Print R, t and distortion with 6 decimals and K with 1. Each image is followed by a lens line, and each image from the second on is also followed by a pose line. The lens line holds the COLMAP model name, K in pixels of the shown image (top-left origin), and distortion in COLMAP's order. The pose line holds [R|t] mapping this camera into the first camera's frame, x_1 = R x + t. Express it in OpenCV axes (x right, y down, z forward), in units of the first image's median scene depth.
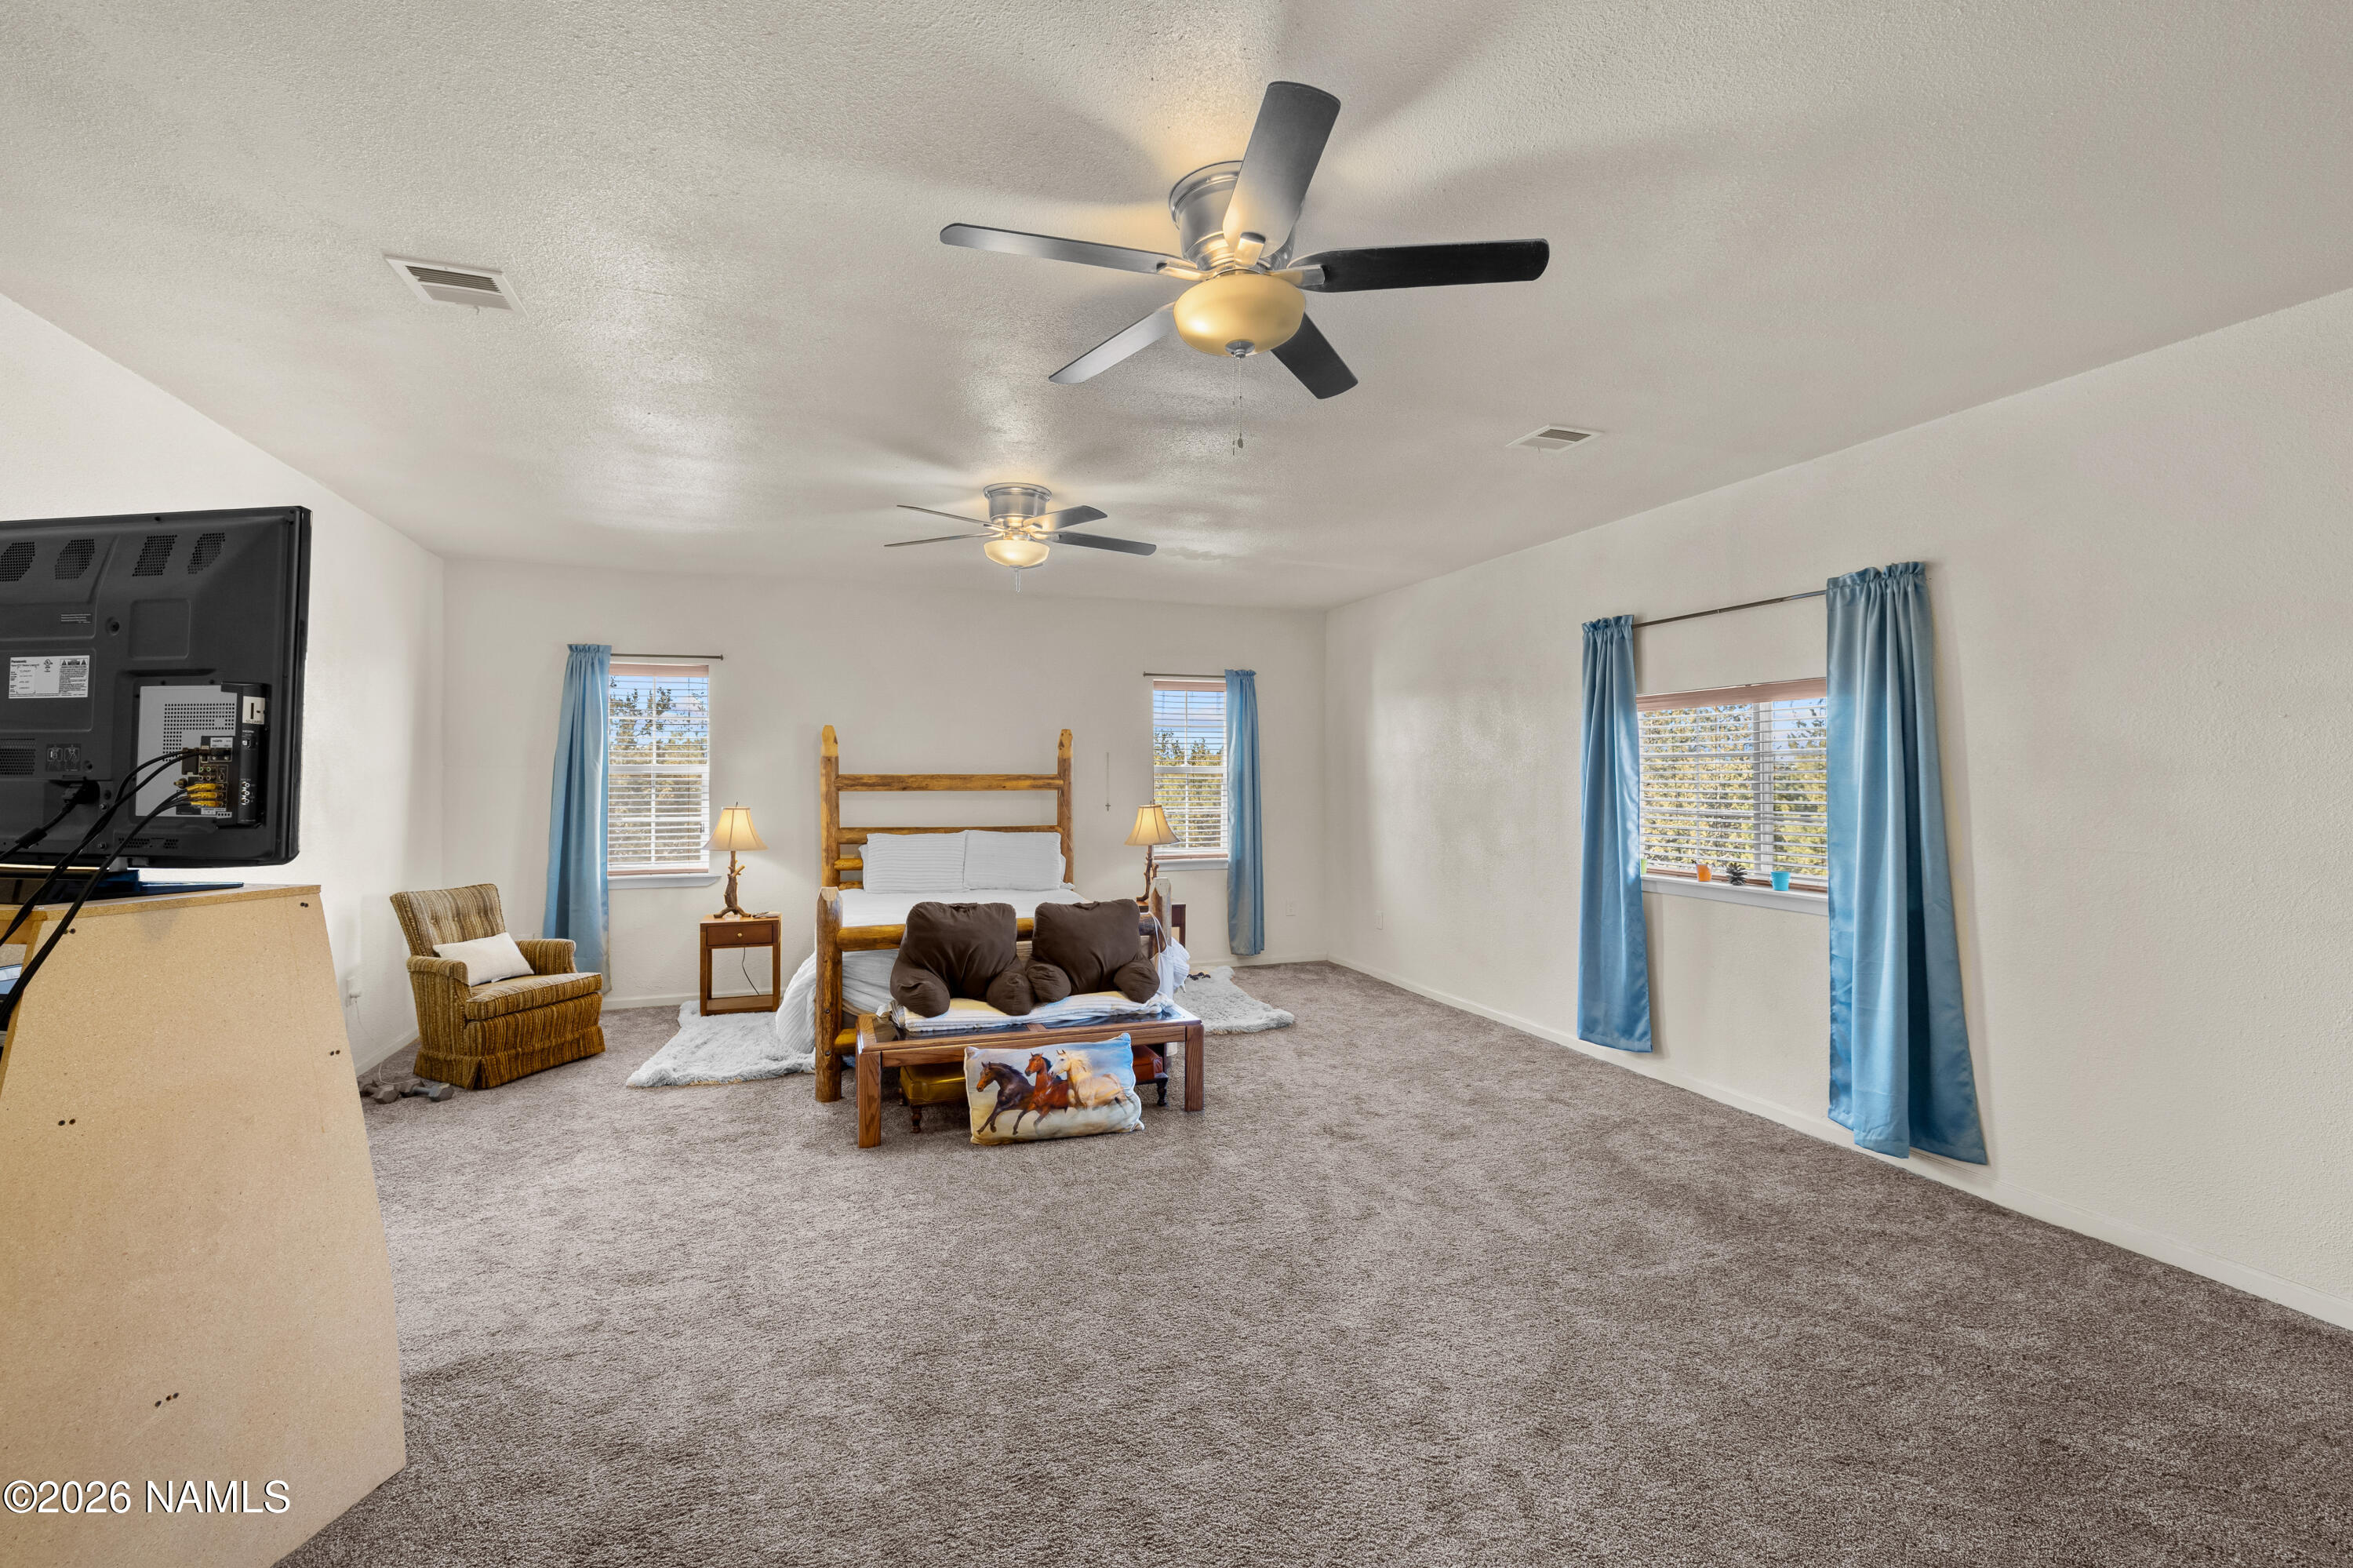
lens RADIAL K [[1003.5, 0, 1181.3], [0, 1003.5, 775.4], [0, 0, 1]] dist [-0.000737, 0.000274]
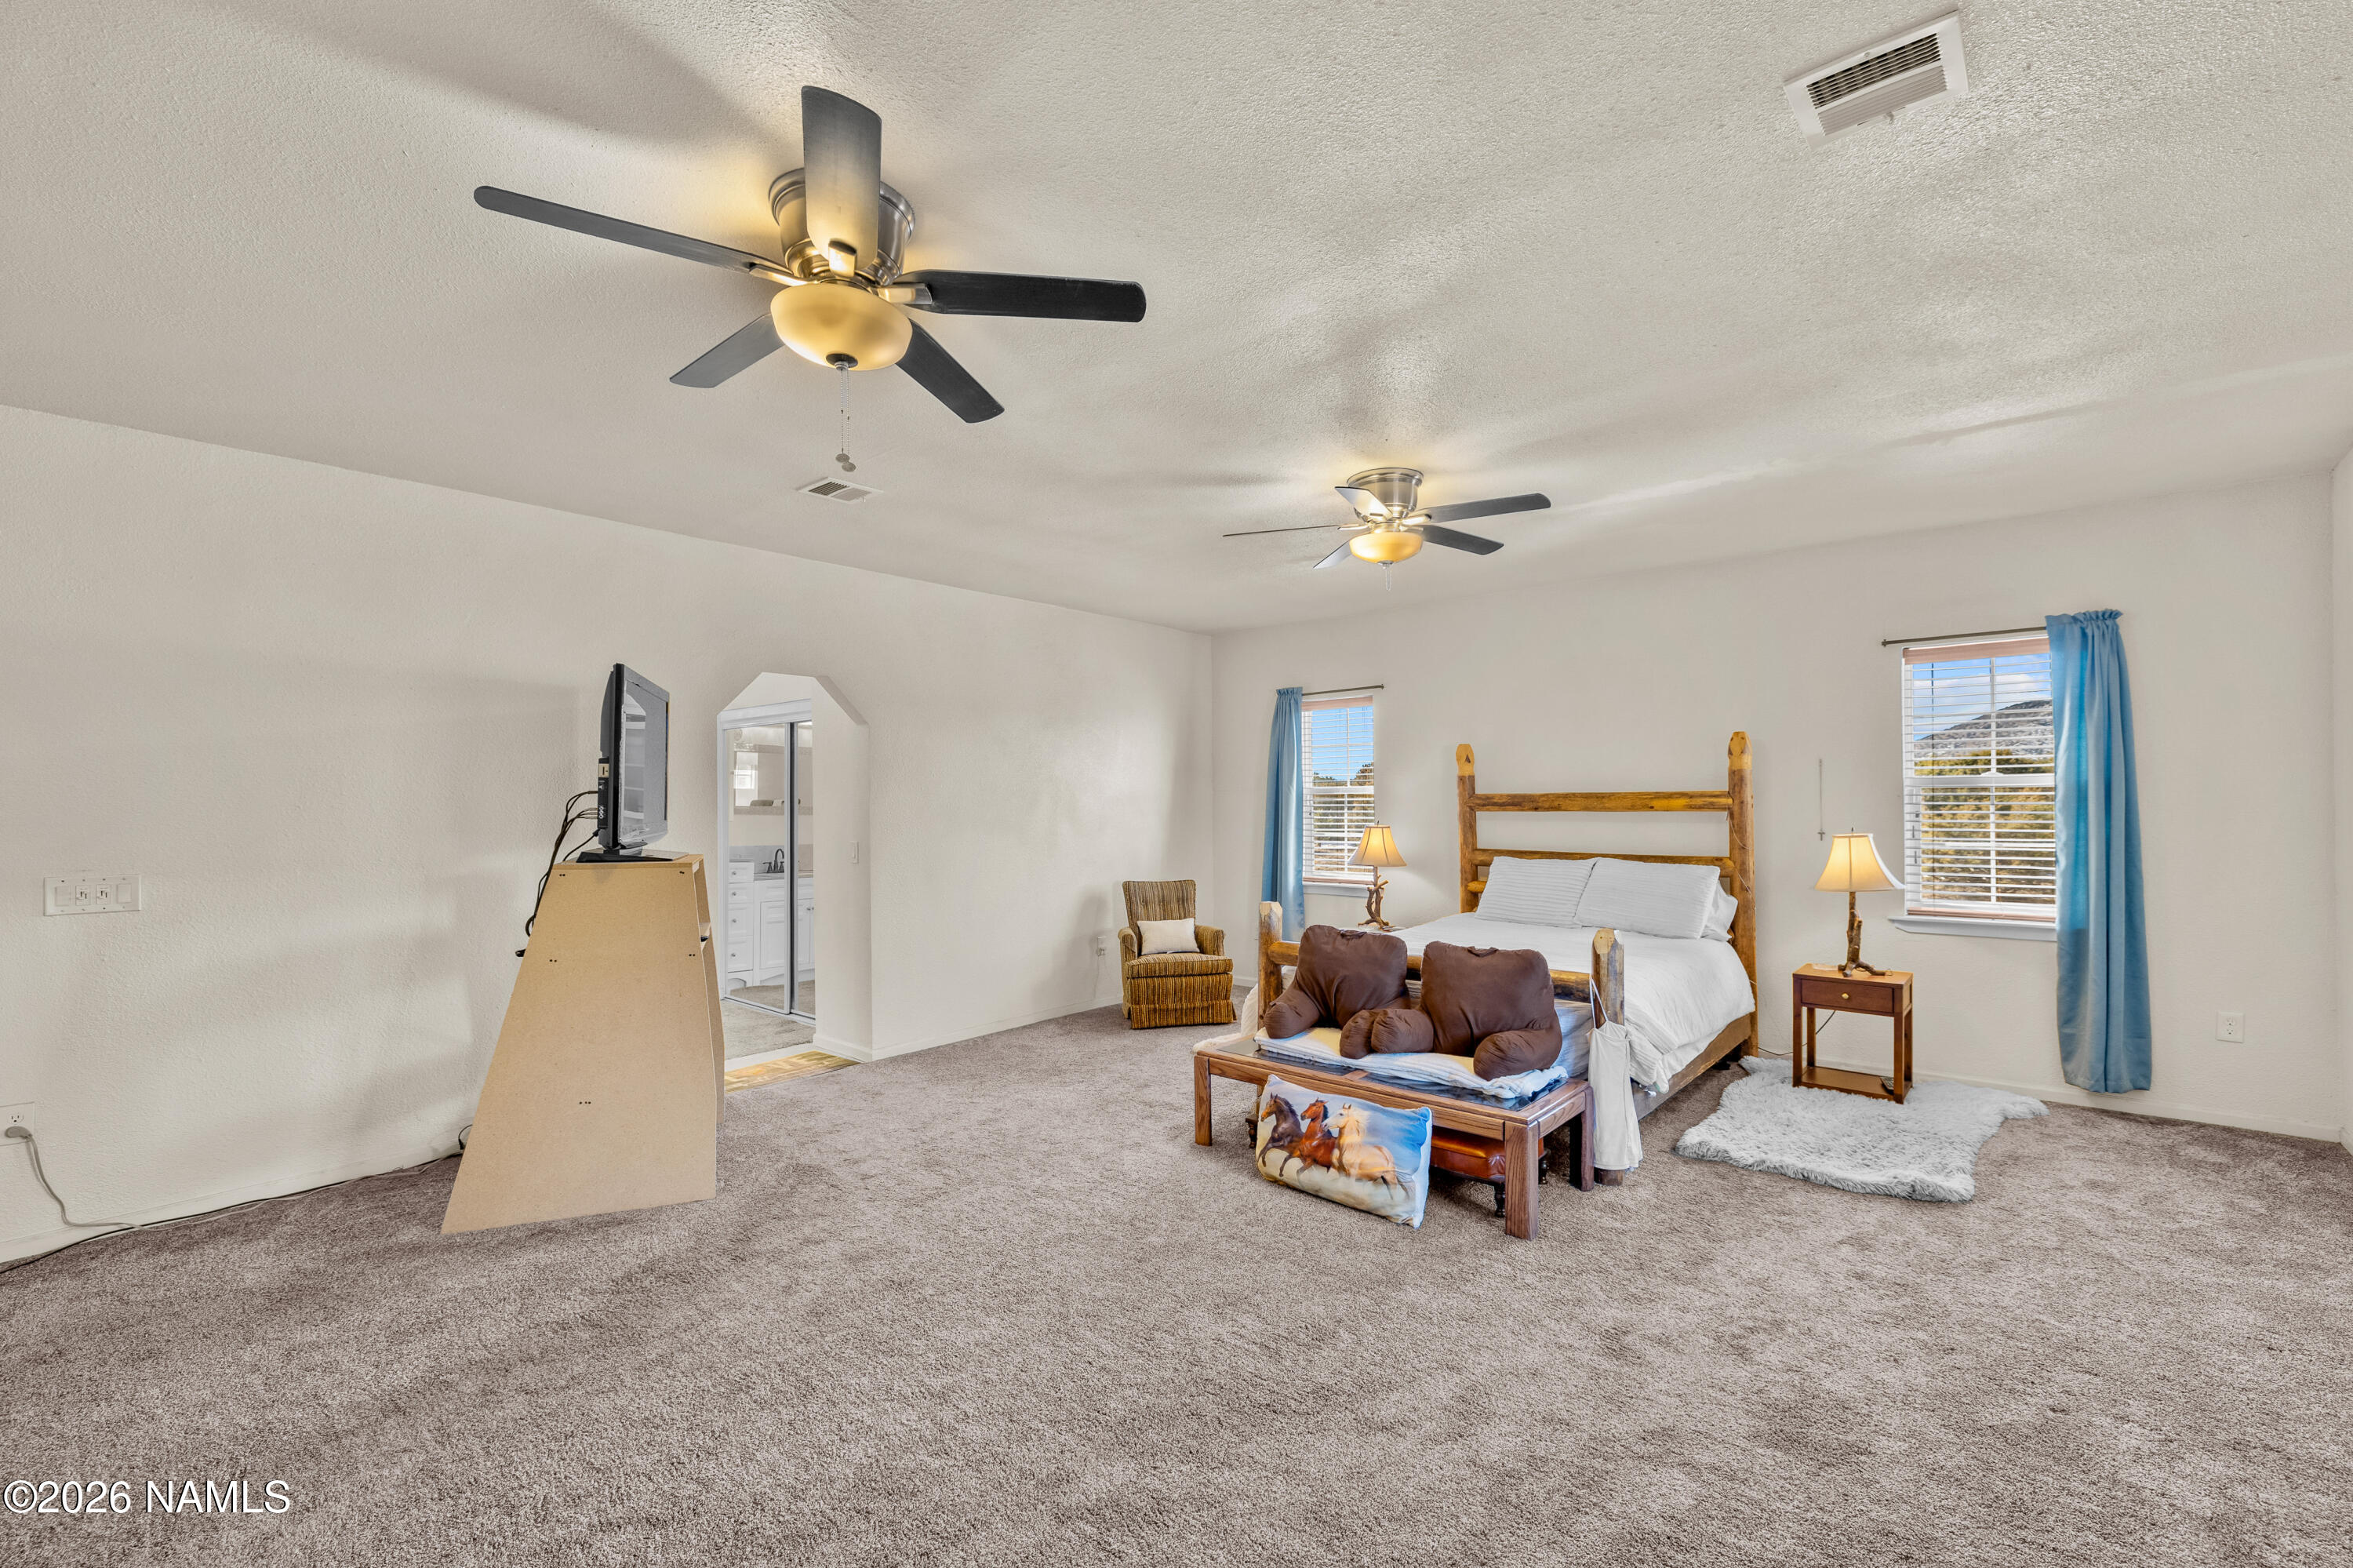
lens RADIAL K [[1003.5, 0, 1182.5], [0, 1003.5, 800.2], [0, 0, 1]] dist [-0.000737, 0.000274]
pose [[0.490481, -0.004213, -0.871442, 0.476123], [0.009009, 0.999959, 0.000236, 0.002890], [0.871405, -0.007966, 0.490499, 0.359226]]
